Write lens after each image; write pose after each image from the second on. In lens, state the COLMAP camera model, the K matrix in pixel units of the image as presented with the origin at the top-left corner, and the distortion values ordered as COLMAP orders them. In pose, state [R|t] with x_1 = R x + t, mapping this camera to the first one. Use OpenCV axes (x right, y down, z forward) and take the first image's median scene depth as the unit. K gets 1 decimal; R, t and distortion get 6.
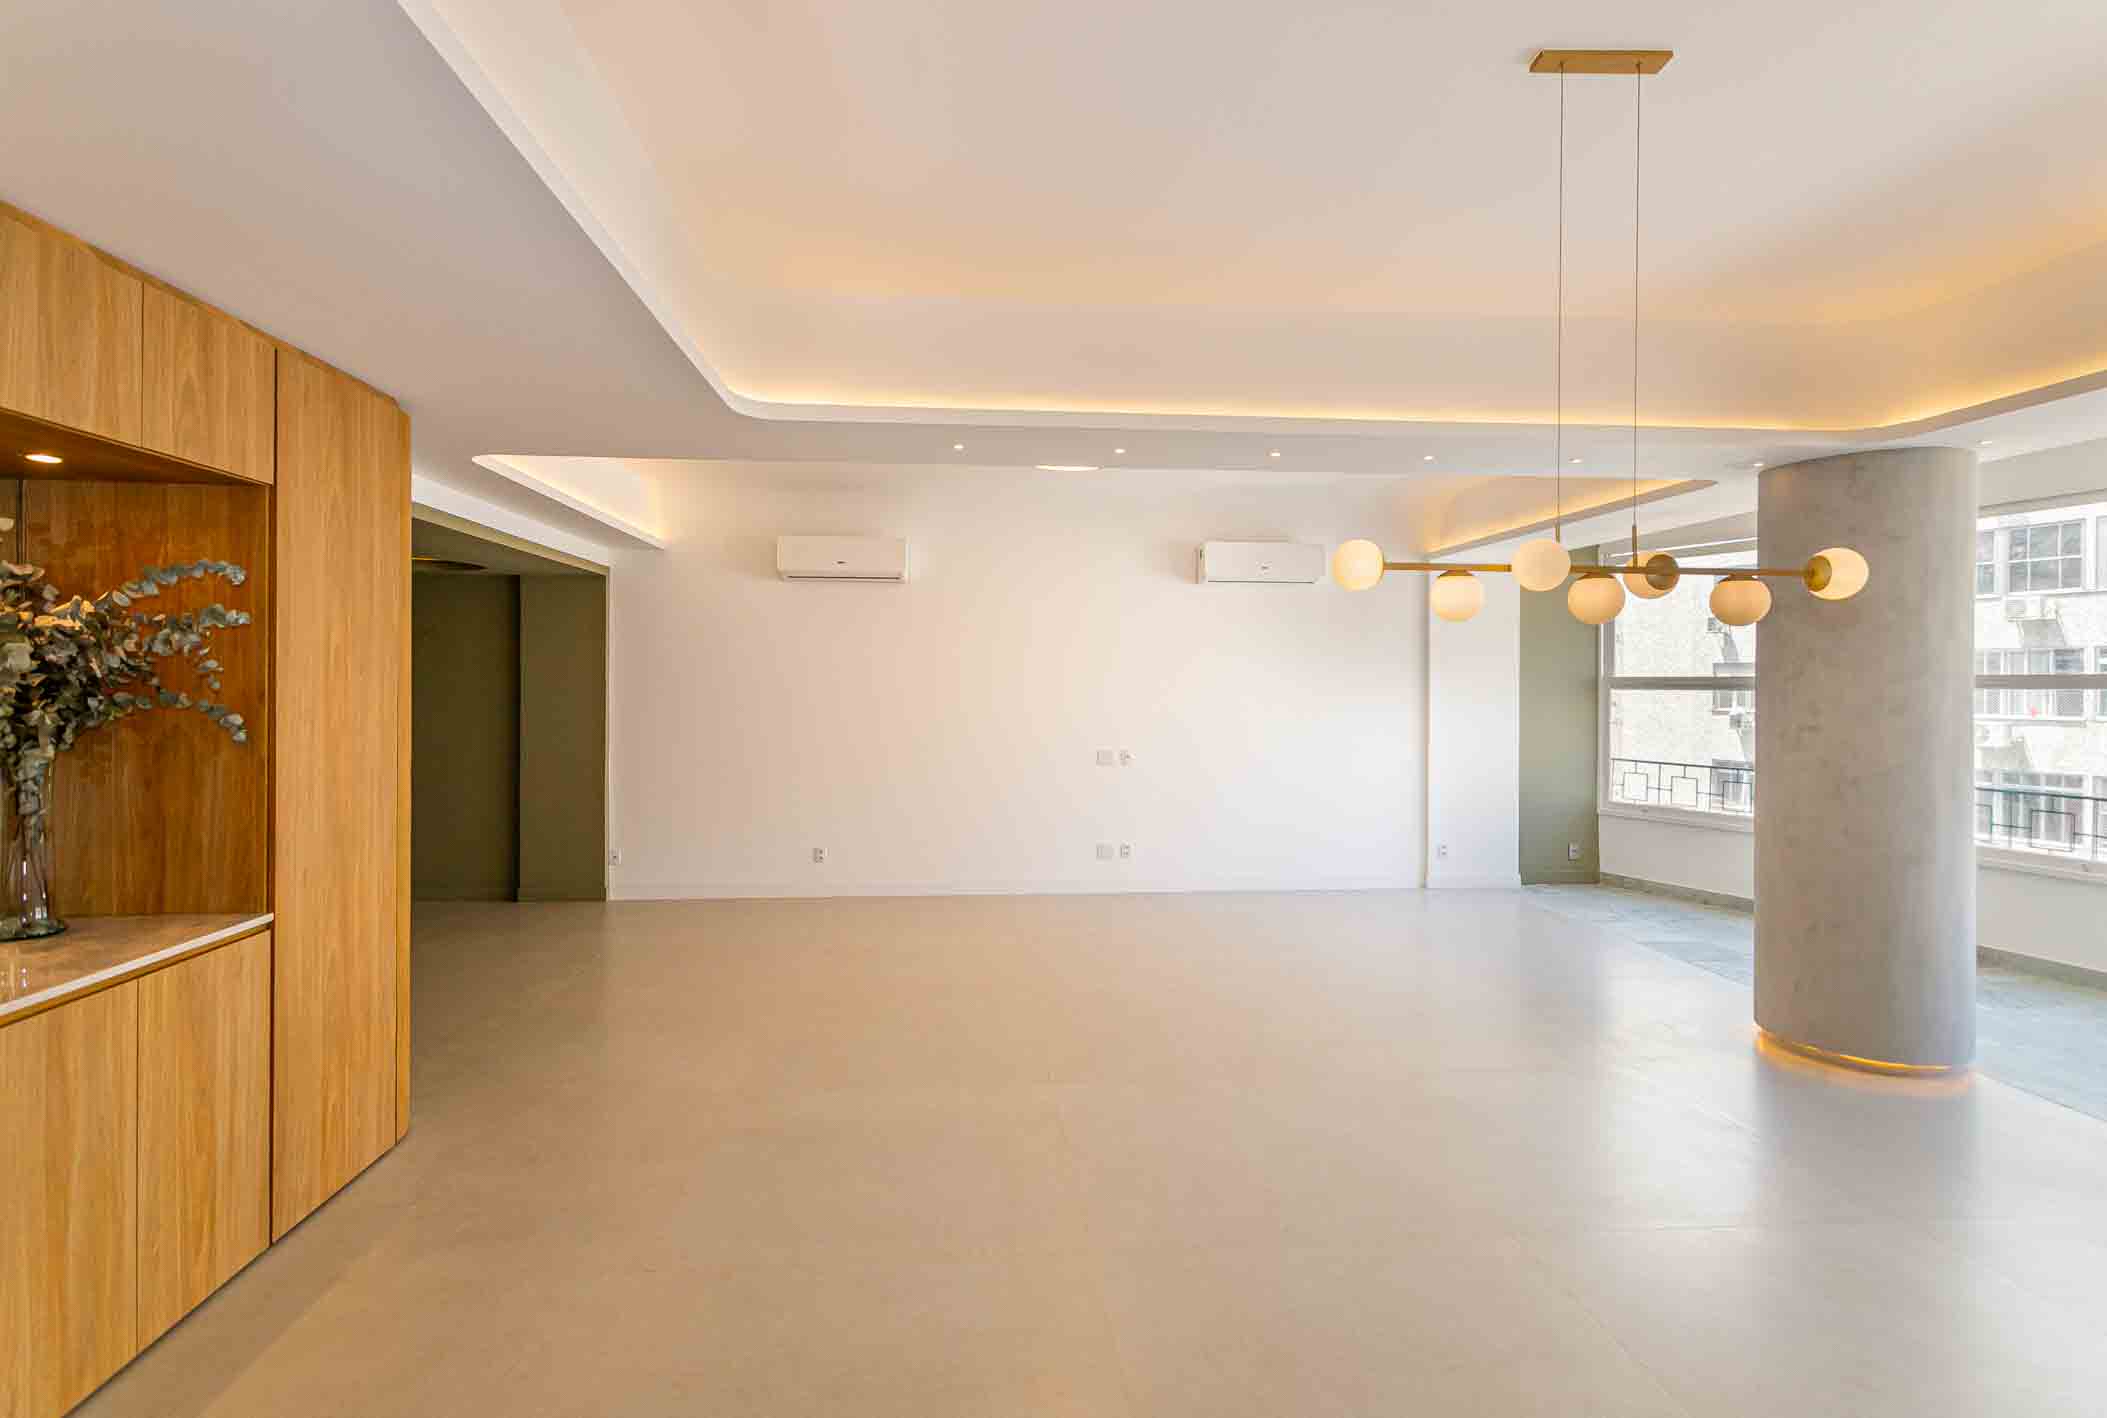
lens RADIAL K [[1007.3, 0, 1044.2], [0, 1007.3, 685.1], [0, 0, 1]] dist [0.000287, 0.000124]
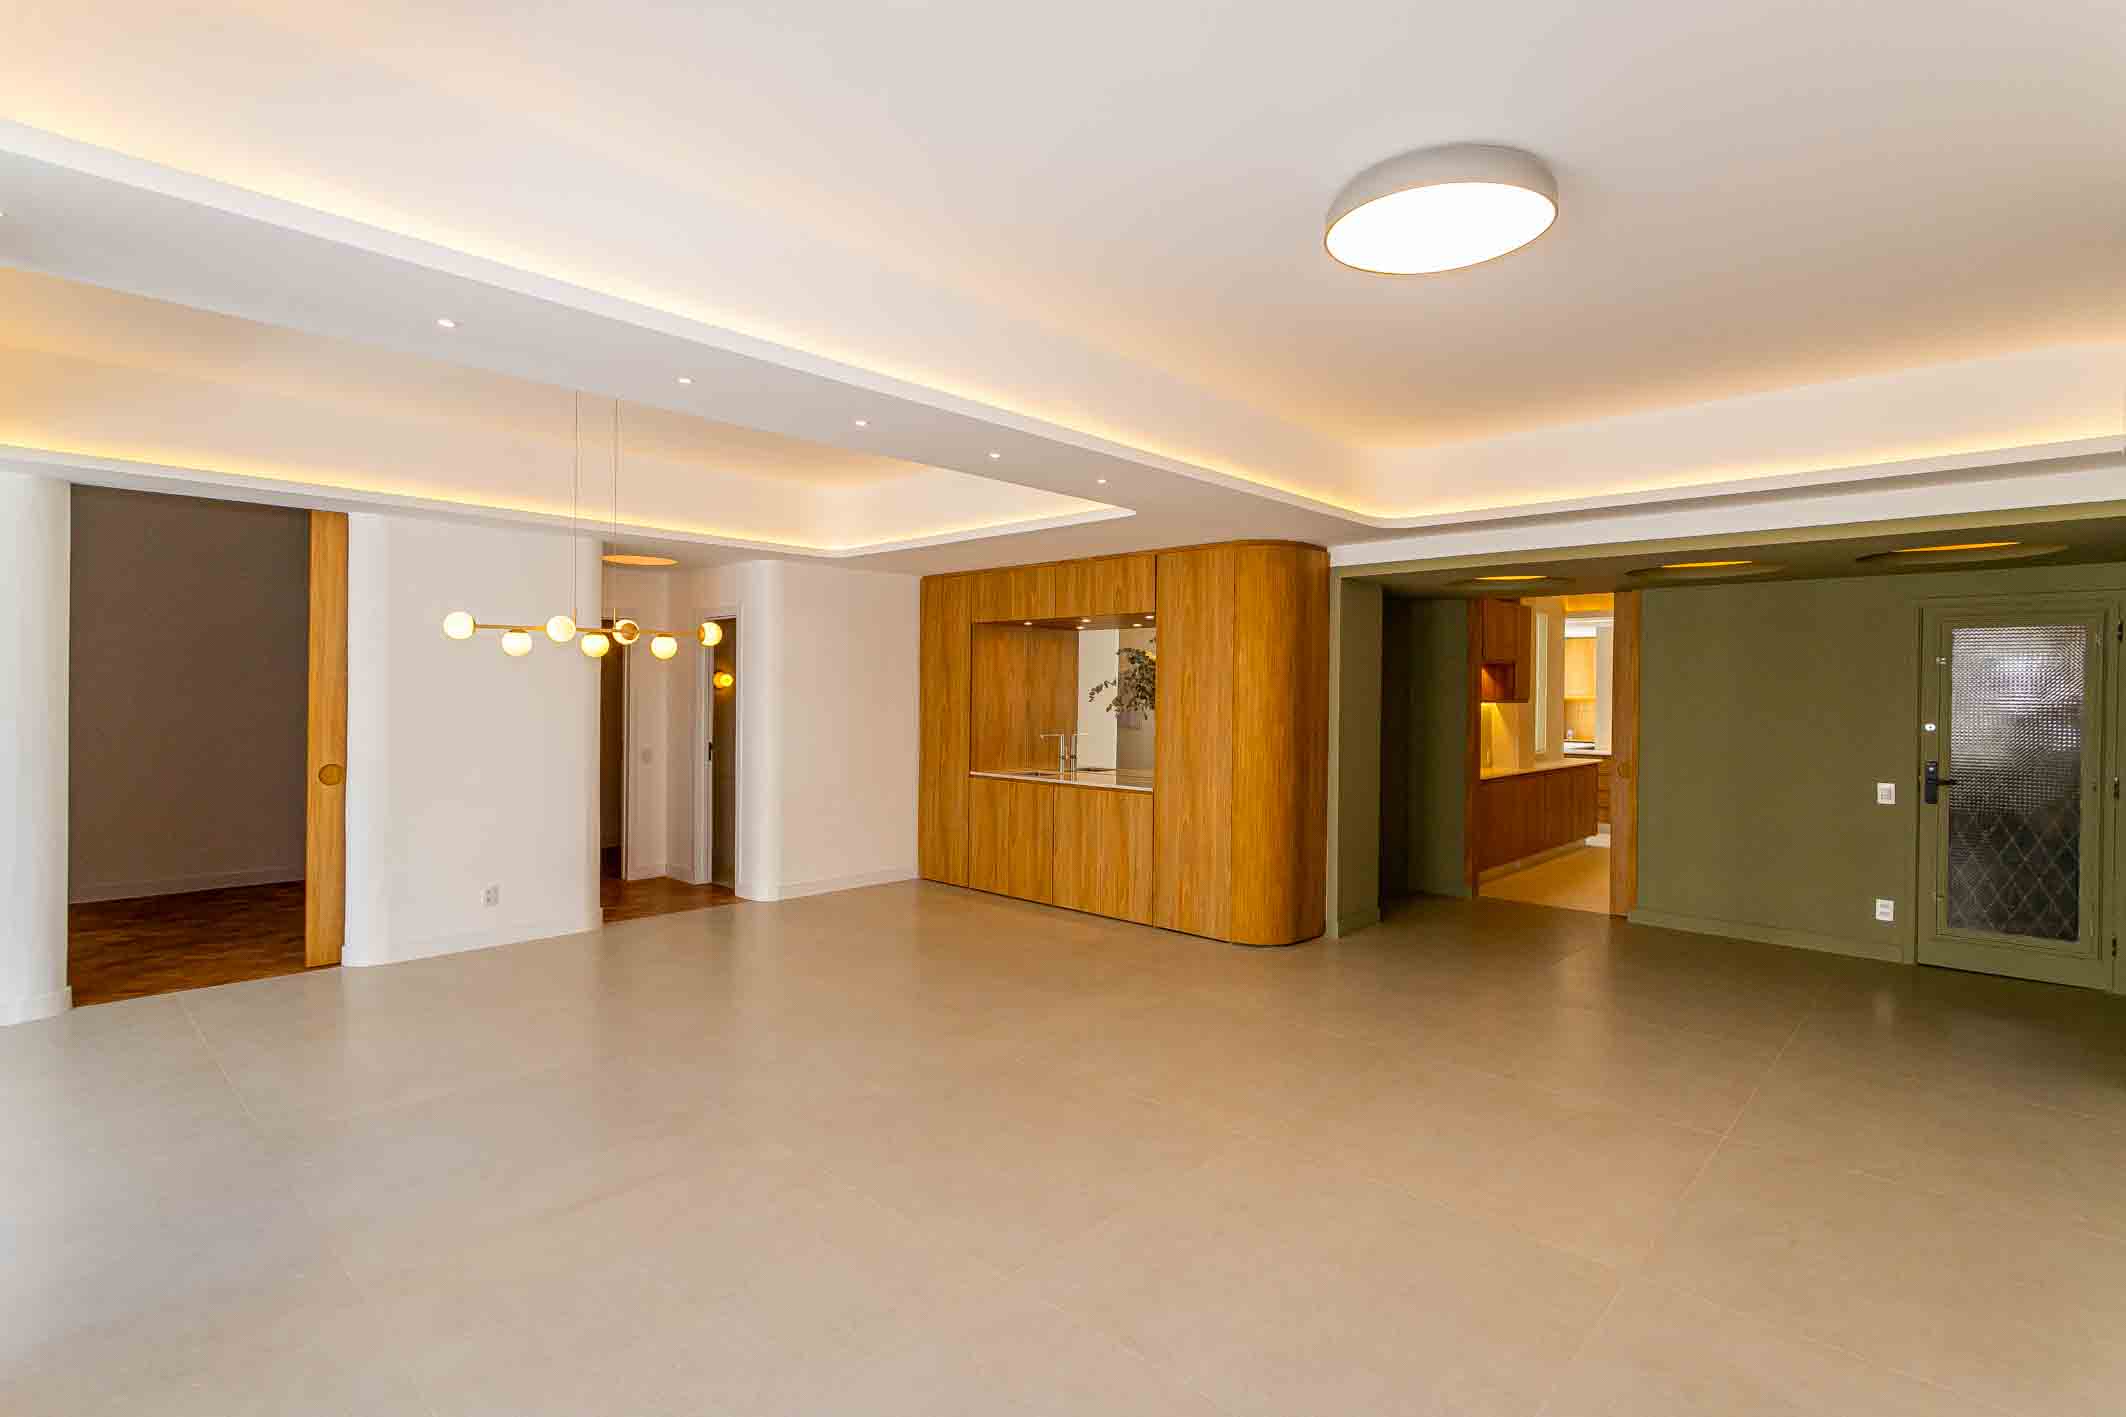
lens RADIAL K [[1013.0, 0, 1065.2], [0, 1013.0, 693.9], [0, 0, 1]] dist [0.002980, 0.000177]
pose [[-0.737408, -0.008815, -0.675390, 0.946620], [-0.013614, 0.999906, 0.001815, -0.003249], [0.675310, 0.010533, -0.737458, 2.417647]]
